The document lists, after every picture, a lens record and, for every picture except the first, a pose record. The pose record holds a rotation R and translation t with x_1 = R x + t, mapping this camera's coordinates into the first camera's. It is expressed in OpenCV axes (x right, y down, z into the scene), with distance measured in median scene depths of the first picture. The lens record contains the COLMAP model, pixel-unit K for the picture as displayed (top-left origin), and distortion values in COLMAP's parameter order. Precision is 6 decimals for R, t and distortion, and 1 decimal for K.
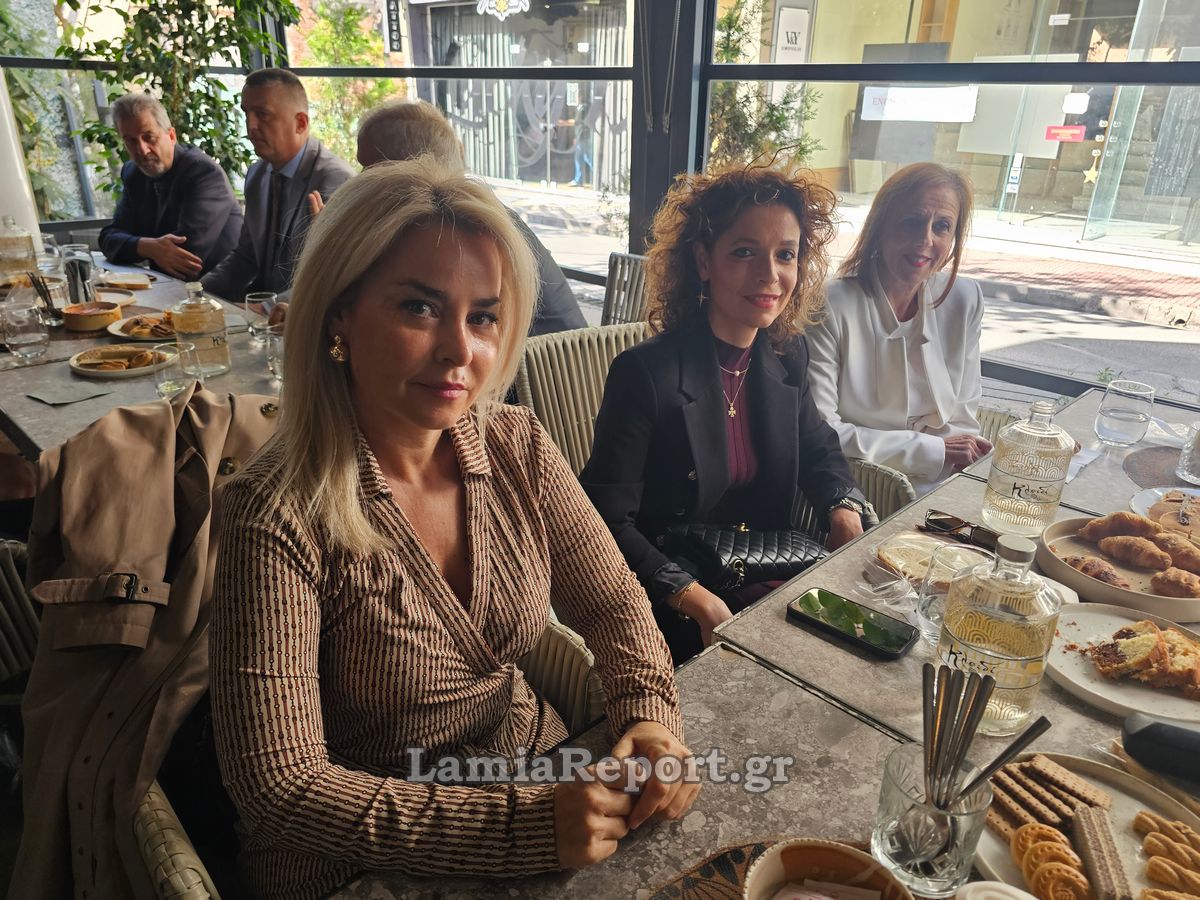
lens RADIAL K [[812.2, 0, 600.0], [0, 812.2, 450.0], [0, 0, 1]] dist [0.001073, -0.002748]
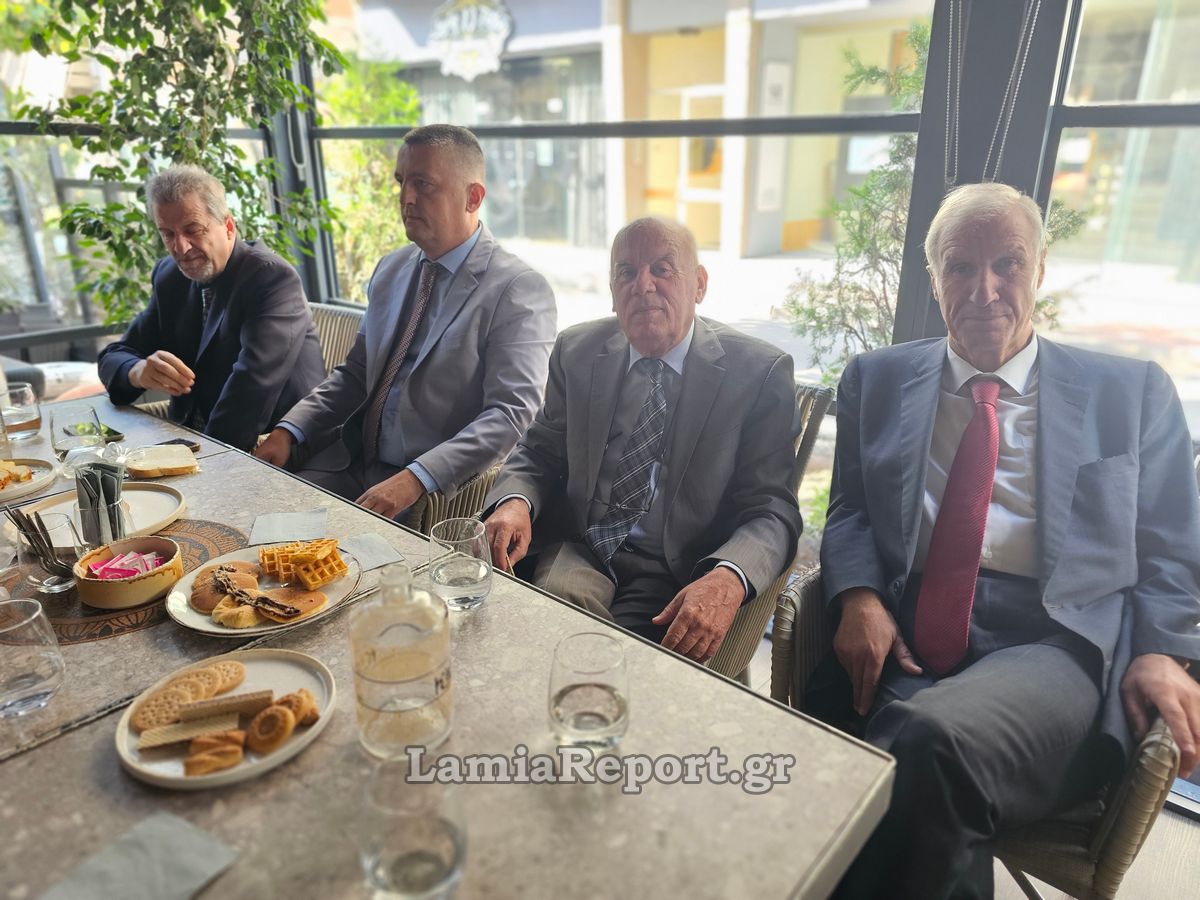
lens RADIAL K [[800.4, 0, 600.0], [0, 800.4, 450.0], [0, 0, 1]] dist [-0.000728, 0.005361]
pose [[0.997203, -0.044178, 0.060290, -0.189935], [0.047445, 0.997420, -0.053880, -0.113450], [-0.057754, 0.056590, 0.996726, 0.247003]]
